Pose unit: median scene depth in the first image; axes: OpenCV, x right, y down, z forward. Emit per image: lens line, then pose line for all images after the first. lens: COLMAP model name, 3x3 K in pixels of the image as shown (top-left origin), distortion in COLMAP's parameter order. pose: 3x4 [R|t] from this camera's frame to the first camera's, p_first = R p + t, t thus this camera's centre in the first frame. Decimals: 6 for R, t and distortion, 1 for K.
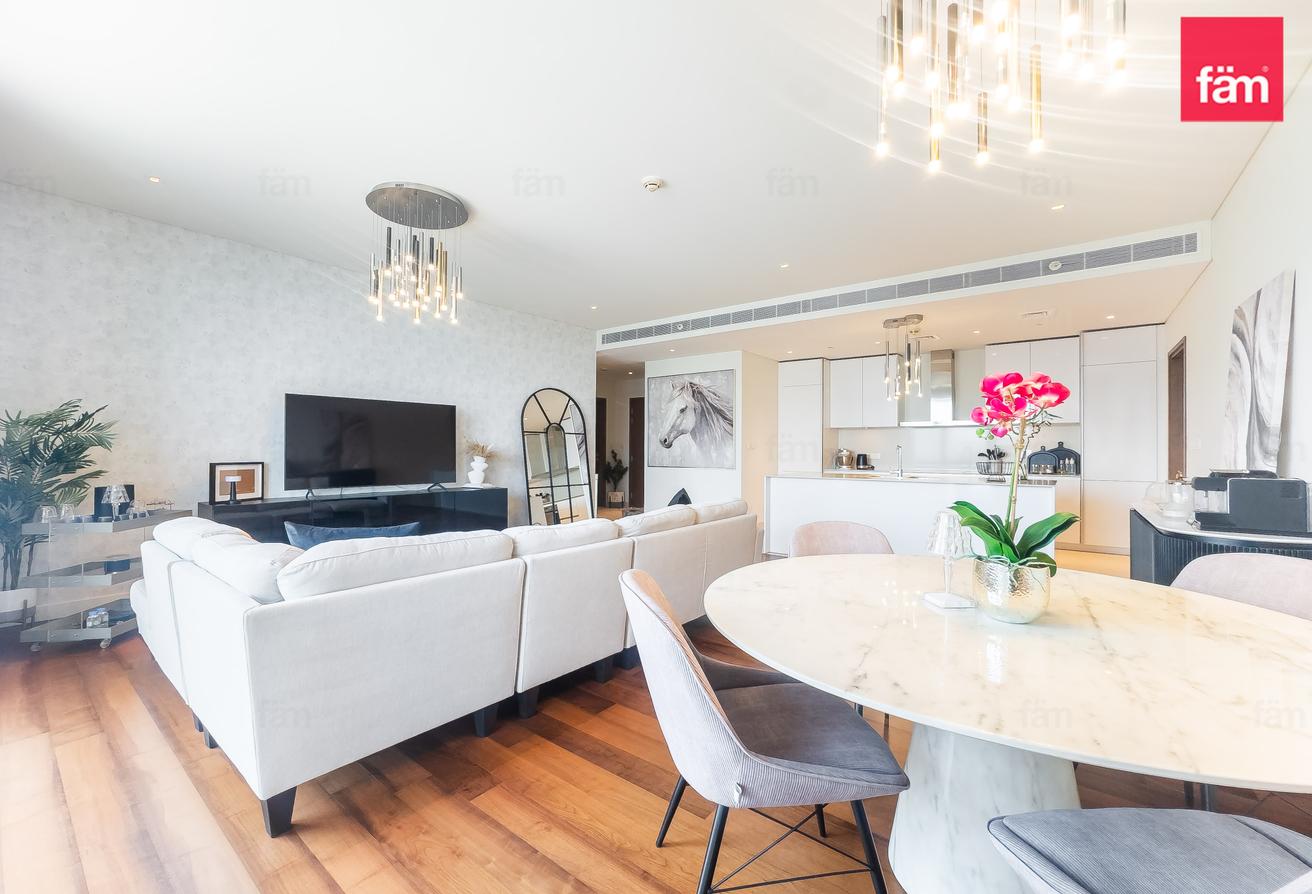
lens RADIAL K [[544.0, 0, 656.0], [0, 544.0, 447.0], [0, 0, 1]] dist [-0.001811, -0.000149]
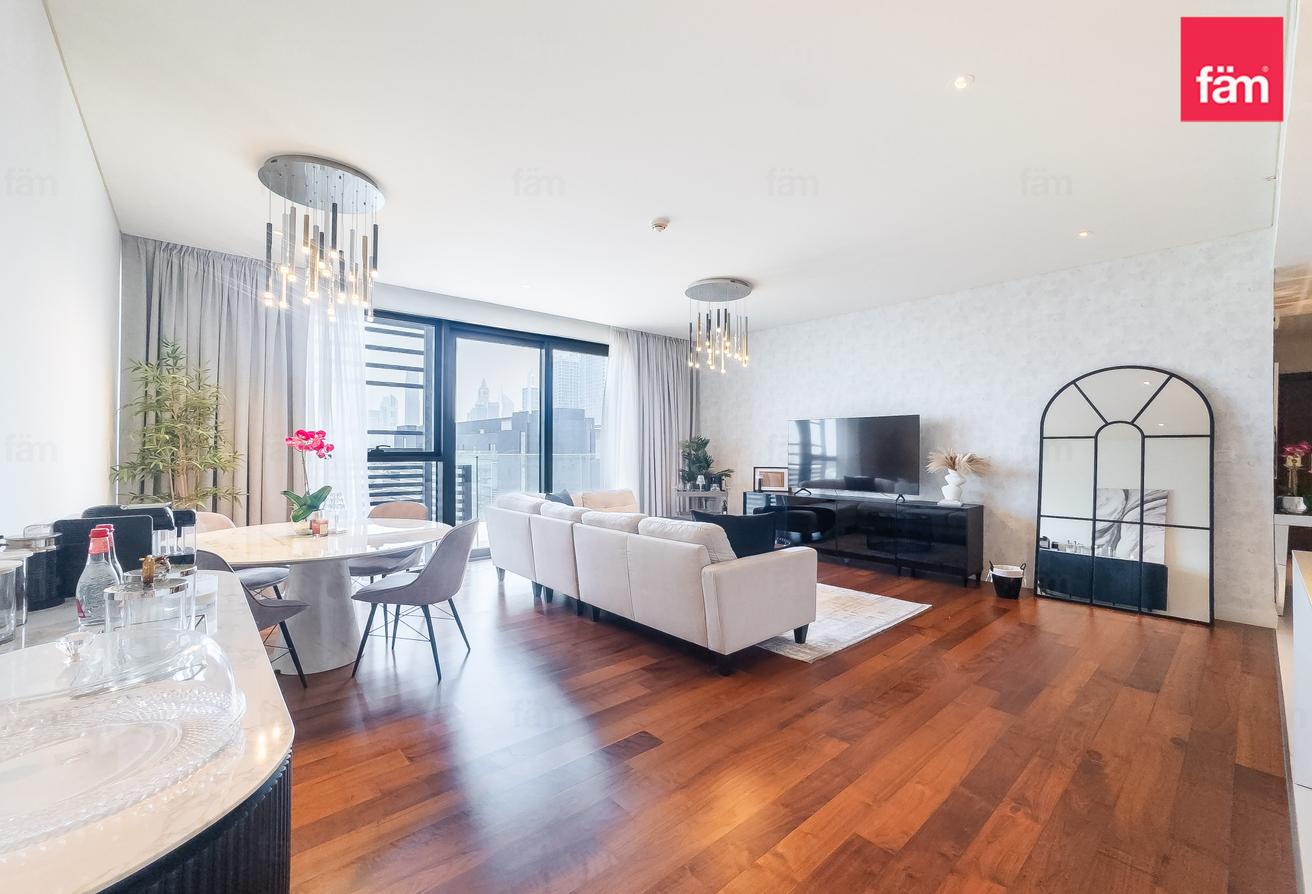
lens RADIAL K [[544.0, 0, 656.0], [0, 544.0, 447.0], [0, 0, 1]] dist [-0.001811, -0.000149]
pose [[-0.173096, -0.013732, -0.984809, 0.625689], [0.000051, 0.999903, -0.013952, -0.006035], [0.984905, -0.002465, -0.173079, 0.684380]]
